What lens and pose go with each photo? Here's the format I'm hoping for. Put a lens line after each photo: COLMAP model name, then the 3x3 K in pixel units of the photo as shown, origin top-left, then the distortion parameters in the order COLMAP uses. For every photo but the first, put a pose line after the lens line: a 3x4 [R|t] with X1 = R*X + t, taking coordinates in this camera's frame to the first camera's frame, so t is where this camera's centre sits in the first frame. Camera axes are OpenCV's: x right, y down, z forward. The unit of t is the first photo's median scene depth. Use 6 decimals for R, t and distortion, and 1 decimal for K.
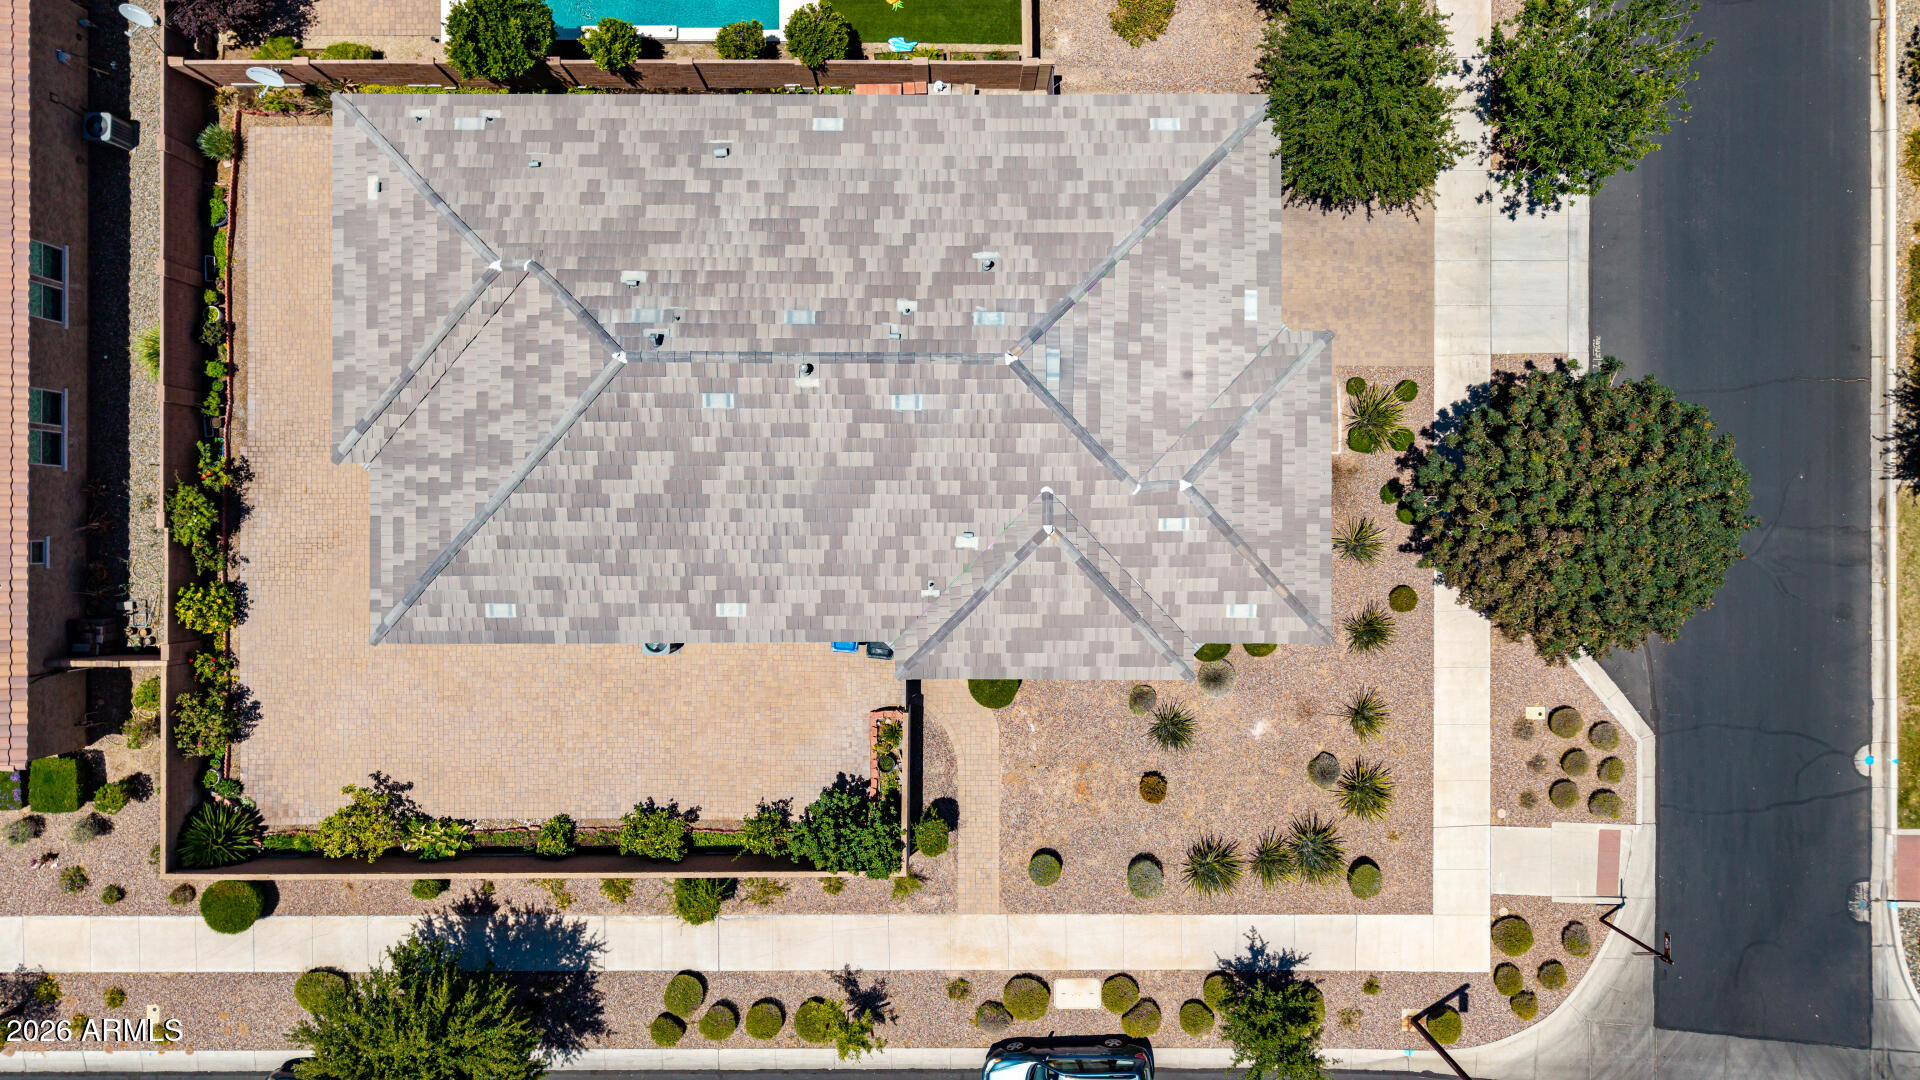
lens RADIAL K [[1288.3, 0, 960.0], [0, 1288.3, 540.0], [0, 0, 1]] dist [0.011232, -0.000916]
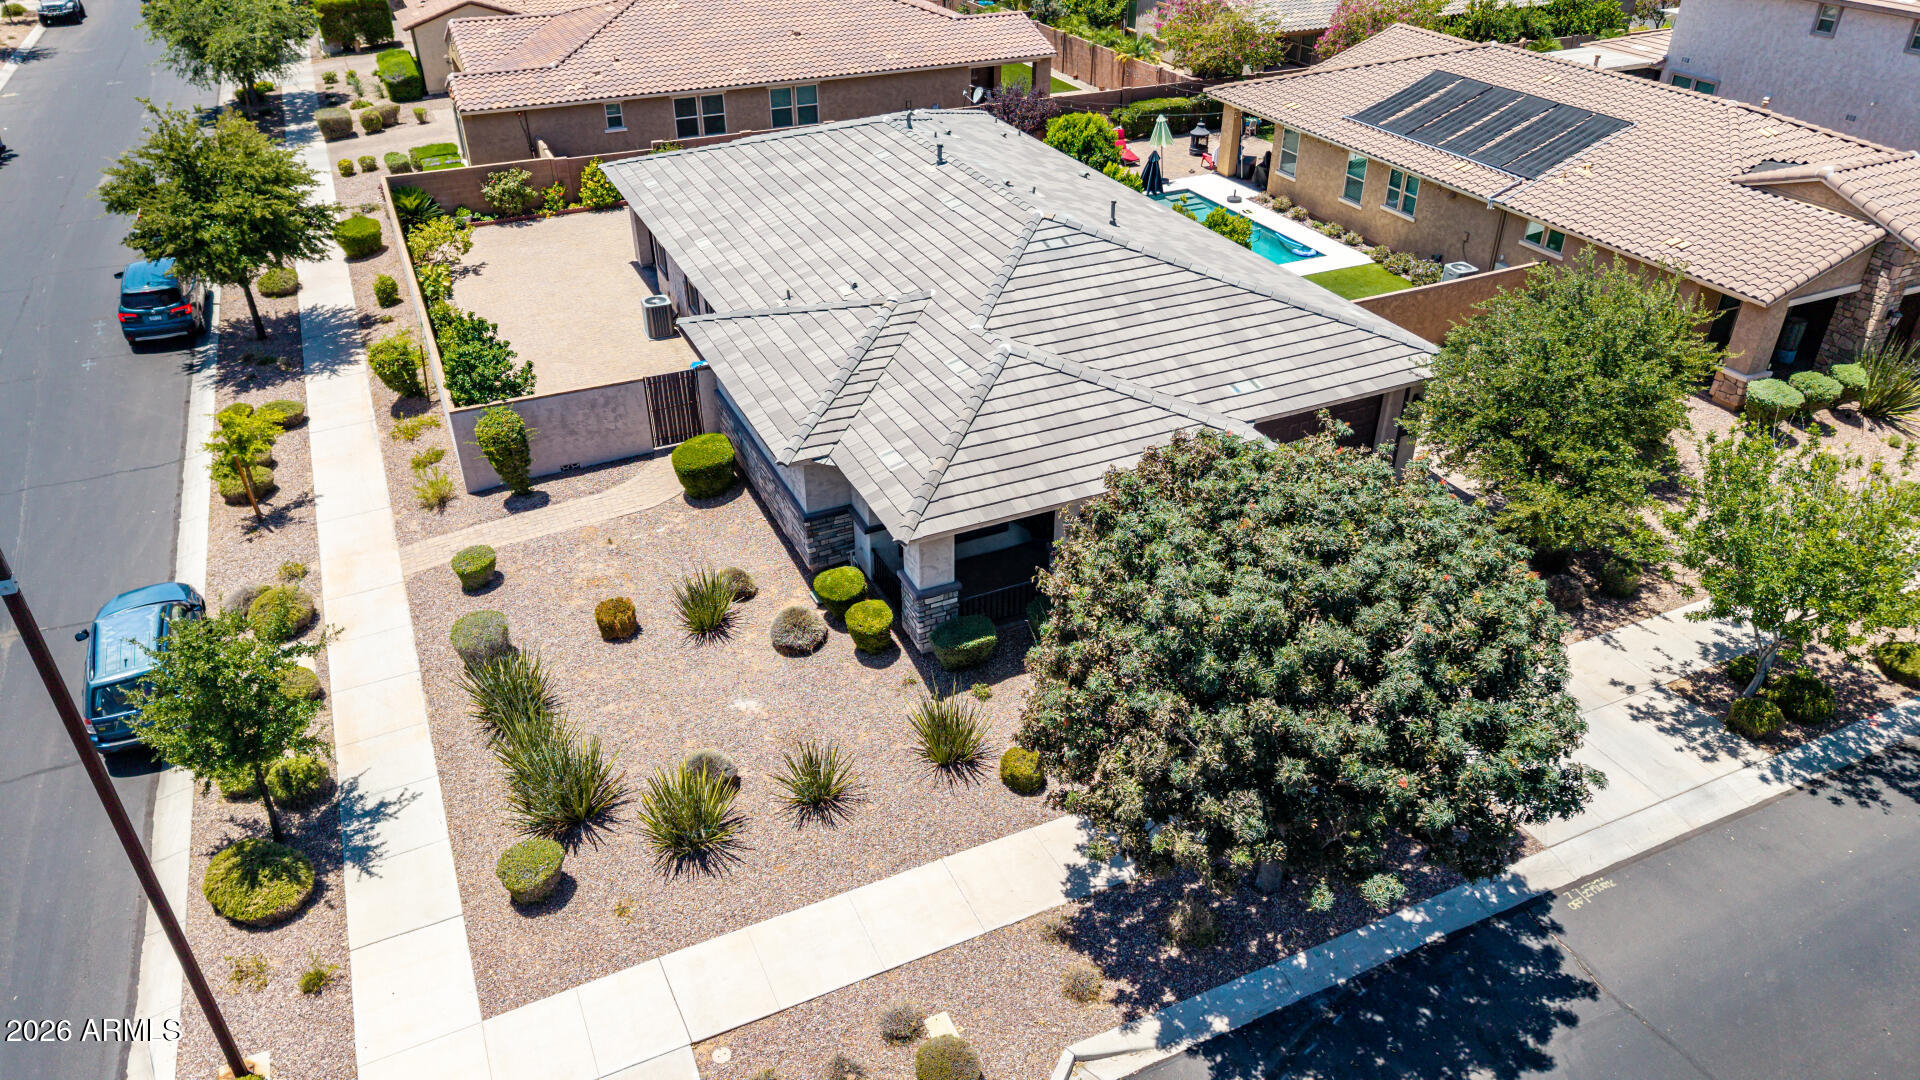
lens RADIAL K [[1288.3, 0, 960.0], [0, 1288.3, 540.0], [0, 0, 1]] dist [0.011232, -0.000916]
pose [[0.422014, 0.476184, -0.771461, 0.737241], [-0.906581, 0.225266, -0.356884, 0.260501], [0.003841, 0.850002, 0.526765, 0.588602]]
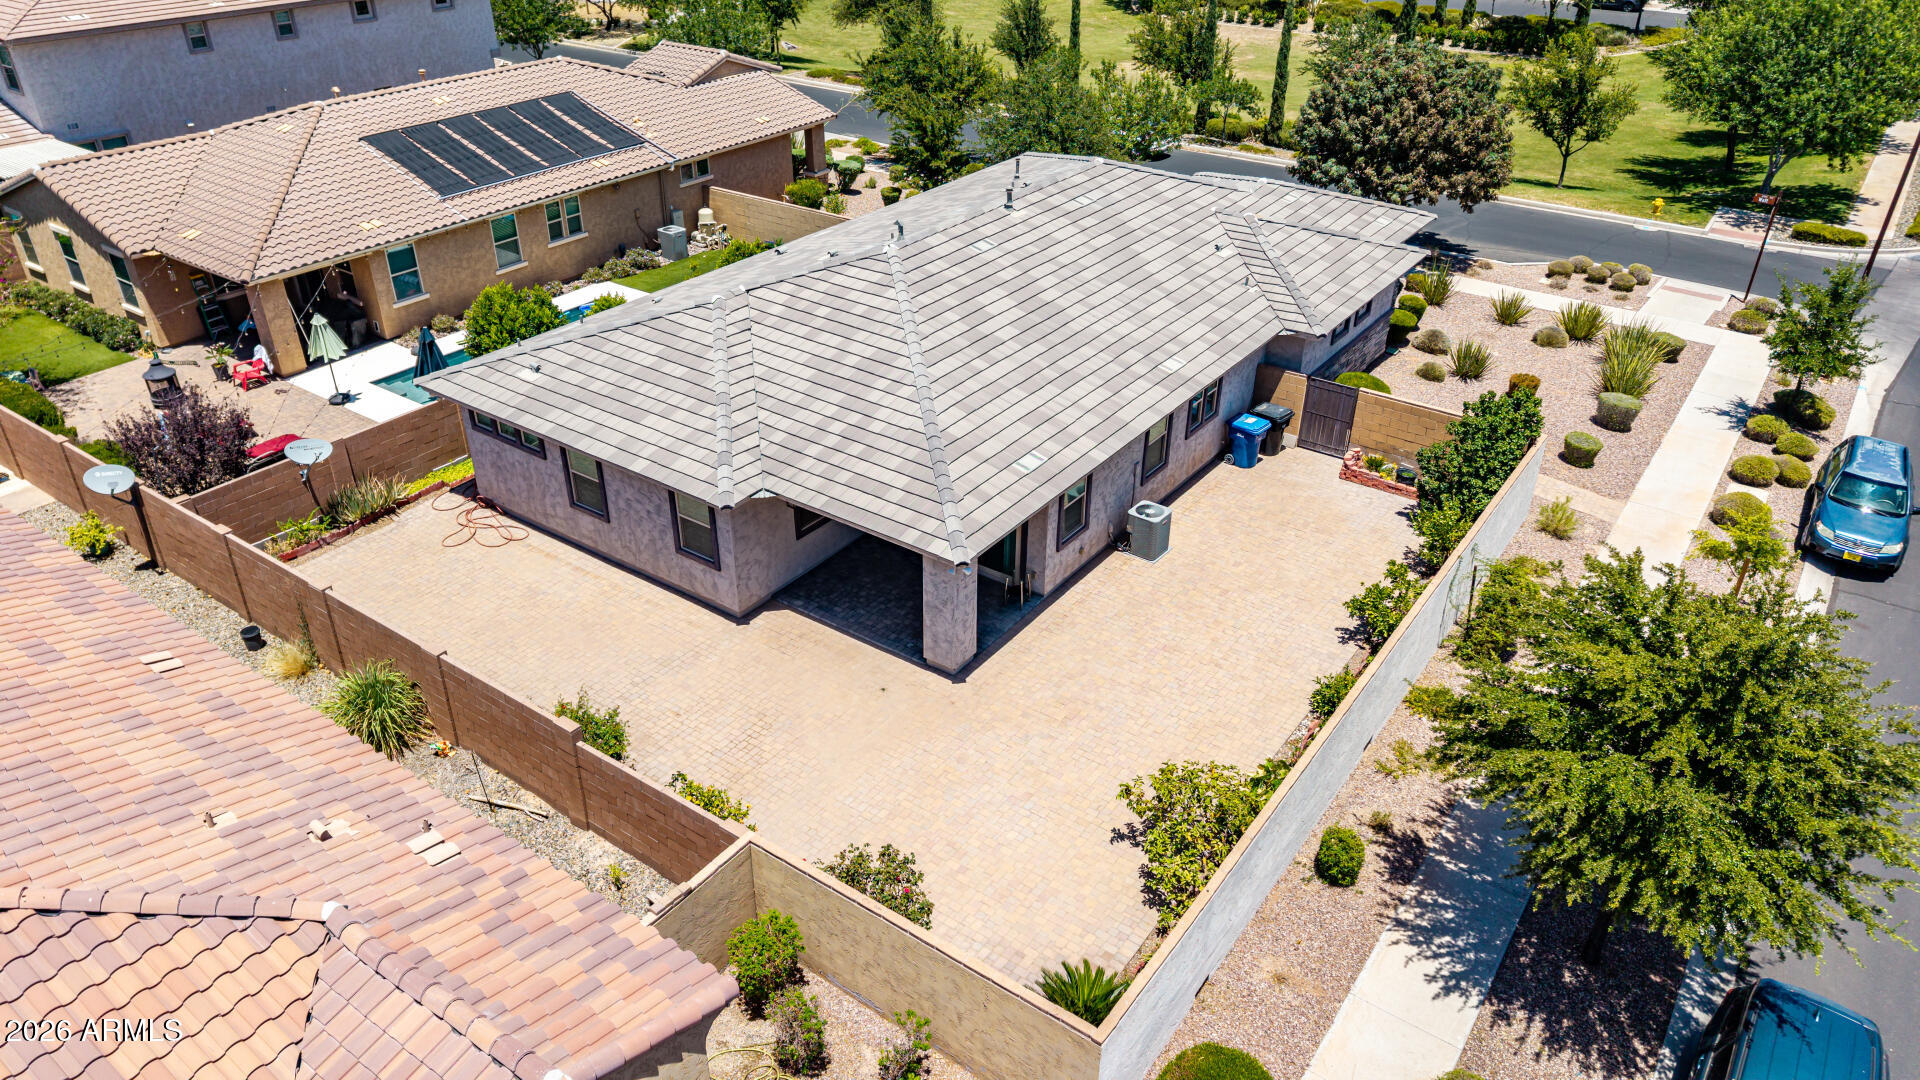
lens RADIAL K [[1288.3, 0, 960.0], [0, 1288.3, 540.0], [0, 0, 1]] dist [0.011232, -0.000916]
pose [[0.581005, -0.423403, 0.695099, -0.819105], [0.813900, 0.302256, -0.496194, 0.362686], [-0.000008, 0.854032, 0.520220, 0.579889]]
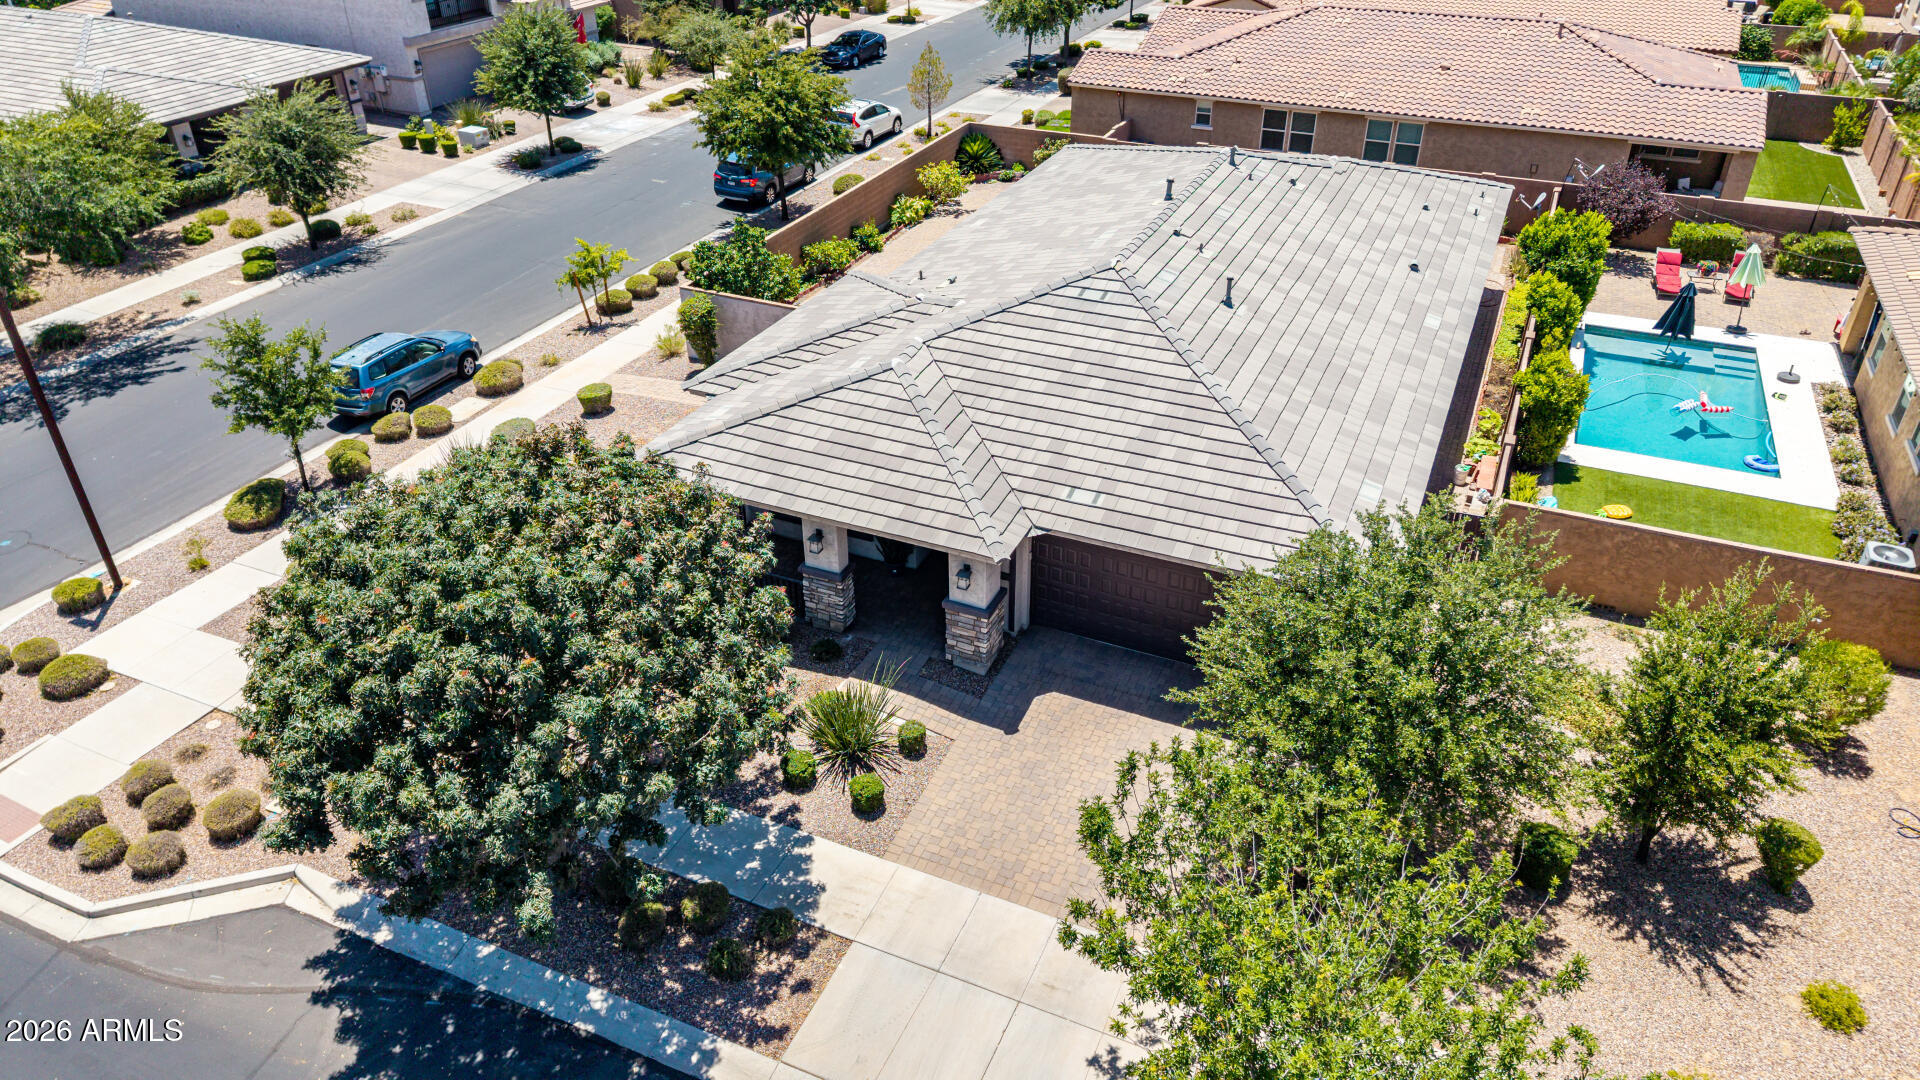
lens RADIAL K [[1281.2, 0, 957.4], [0, 1281.2, 547.5], [0, 0, 1]] dist [0.026283, -0.025654]
pose [[-0.411499, 0.481288, -0.773971, 0.722611], [-0.911408, -0.215539, 0.350539, -0.330037], [0.001889, 0.849650, 0.527344, 0.591202]]
